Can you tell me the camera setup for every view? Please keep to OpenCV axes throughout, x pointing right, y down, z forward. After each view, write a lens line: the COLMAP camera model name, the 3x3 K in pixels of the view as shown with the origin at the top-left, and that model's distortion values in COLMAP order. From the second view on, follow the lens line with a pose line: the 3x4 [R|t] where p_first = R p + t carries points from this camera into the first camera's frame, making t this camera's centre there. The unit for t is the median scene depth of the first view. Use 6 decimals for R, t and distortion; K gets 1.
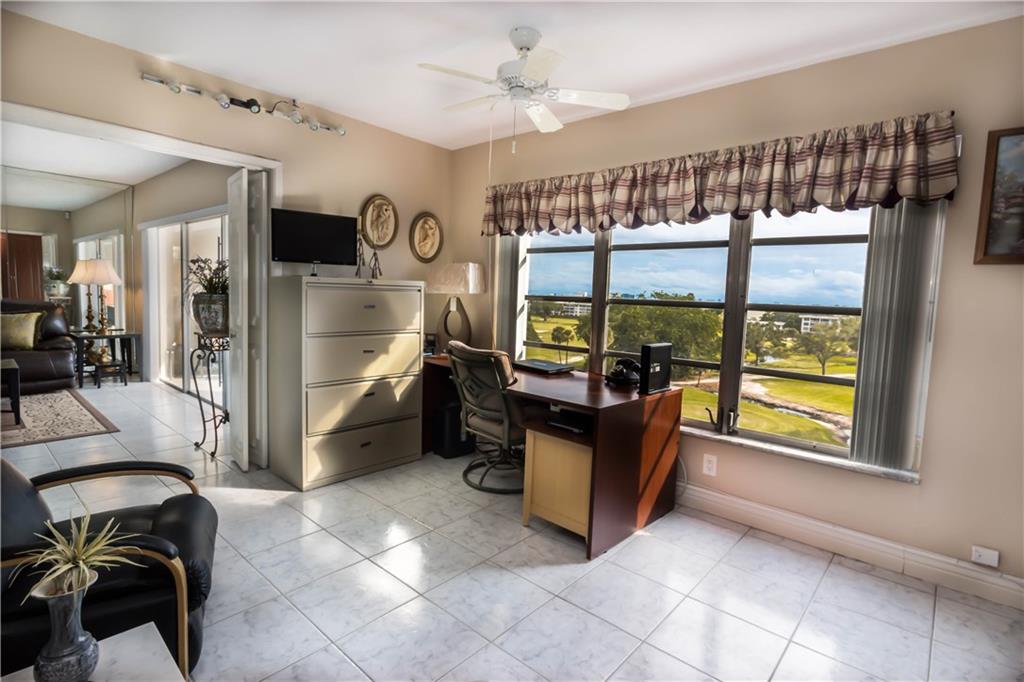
lens RADIAL K [[504.9, 0, 510.4], [0, 504.9, 338.0], [0, 0, 1]] dist [-0.003118, -0.000279]
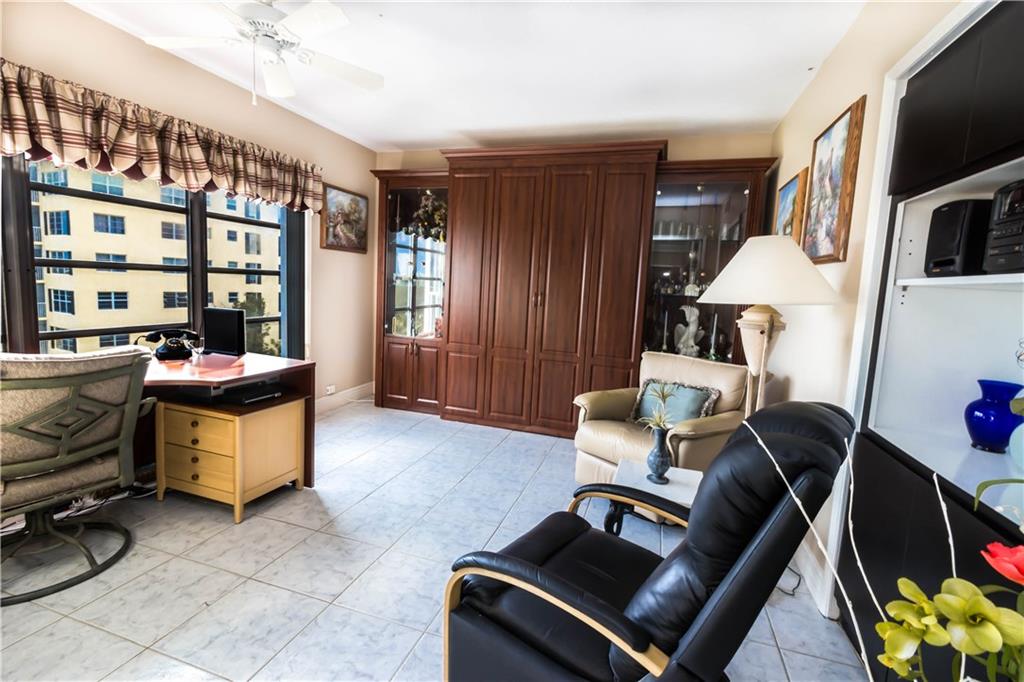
lens RADIAL K [[478.5, 0, 501.9], [0, 478.5, 334.6], [0, 0, 1]] dist [-0.000263, 0.000430]
pose [[-0.392430, -0.159768, 0.905799, -0.831755], [0.010020, 0.983997, 0.177902, -0.104288], [-0.919727, 0.078890, -0.384550, 0.815207]]
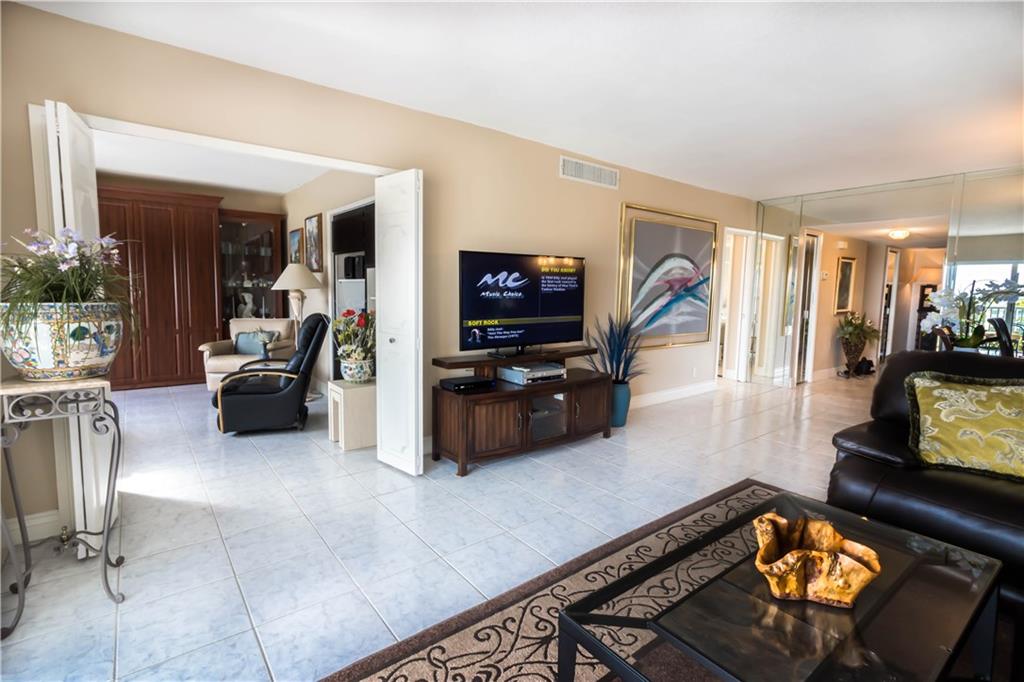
lens RADIAL K [[478.5, 0, 508.0], [0, 478.5, 337.4], [0, 0, 1]] dist [-0.000263, 0.000430]
pose [[-0.981460, -0.078305, 0.174945, -1.331423], [-0.045222, 0.981575, 0.185649, -0.190845], [-0.186258, 0.174296, -0.966917, 1.624913]]
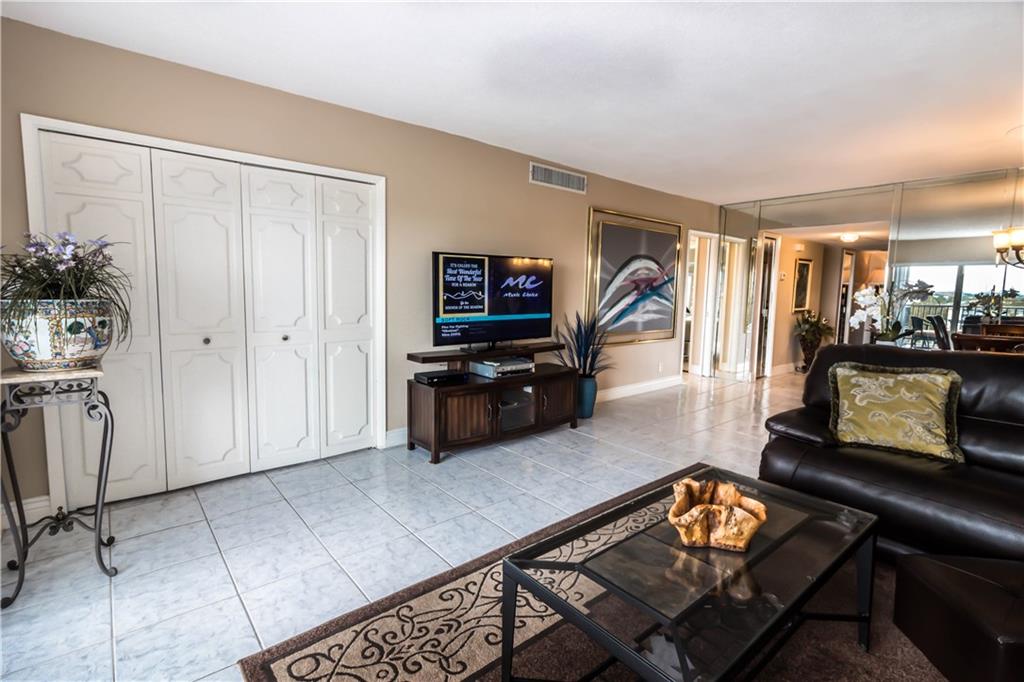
lens RADIAL K [[478.5, 0, 508.9], [0, 478.5, 337.5], [0, 0, 1]] dist [-0.000263, 0.000430]
pose [[-0.987381, -0.076406, 0.138710, -1.437184], [-0.049940, 0.981445, 0.185126, -0.207829], [-0.150281, 0.175863, -0.972876, 1.787709]]
